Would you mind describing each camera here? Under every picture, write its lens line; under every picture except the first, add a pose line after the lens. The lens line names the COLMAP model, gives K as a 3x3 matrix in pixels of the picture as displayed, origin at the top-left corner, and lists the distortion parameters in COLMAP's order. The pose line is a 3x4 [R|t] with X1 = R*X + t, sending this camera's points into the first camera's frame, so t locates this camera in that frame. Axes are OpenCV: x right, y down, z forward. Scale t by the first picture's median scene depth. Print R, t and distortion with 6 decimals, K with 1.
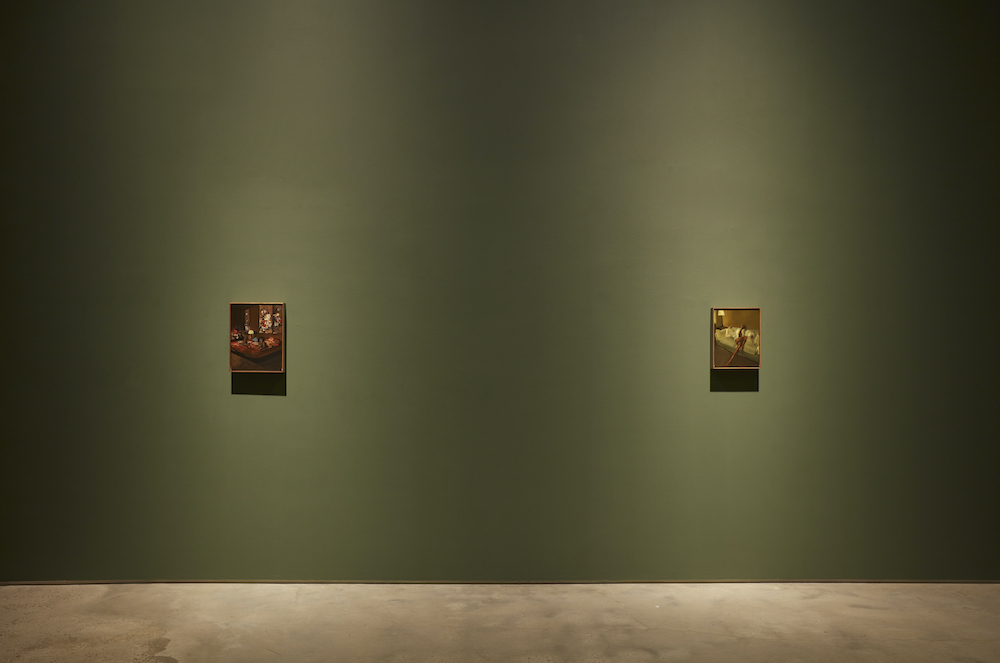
lens RADIAL K [[821.1, 0, 500.0], [0, 821.1, 333.3], [0, 0, 1]] dist [0.011577, 0.018667]
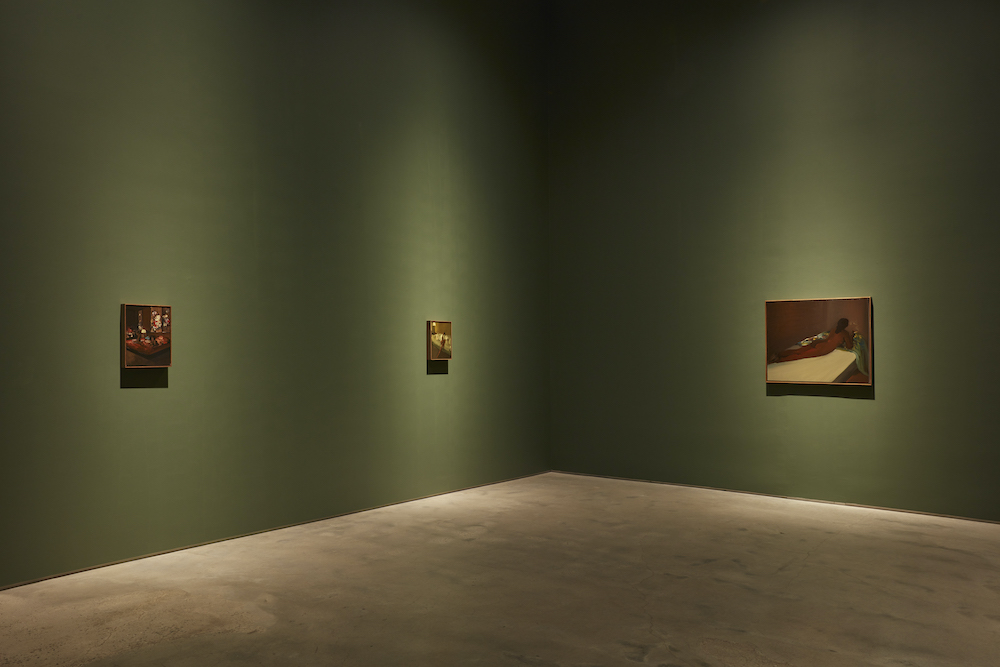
lens RADIAL K [[821.1, 0, 501.4], [0, 821.1, 333.6], [0, 0, 1]] dist [0.011577, 0.018667]
pose [[0.594622, 0.014944, 0.803866, -0.905928], [-0.011155, 0.999884, -0.010337, 0.007976], [-0.803928, -0.002820, 0.594720, -0.041721]]
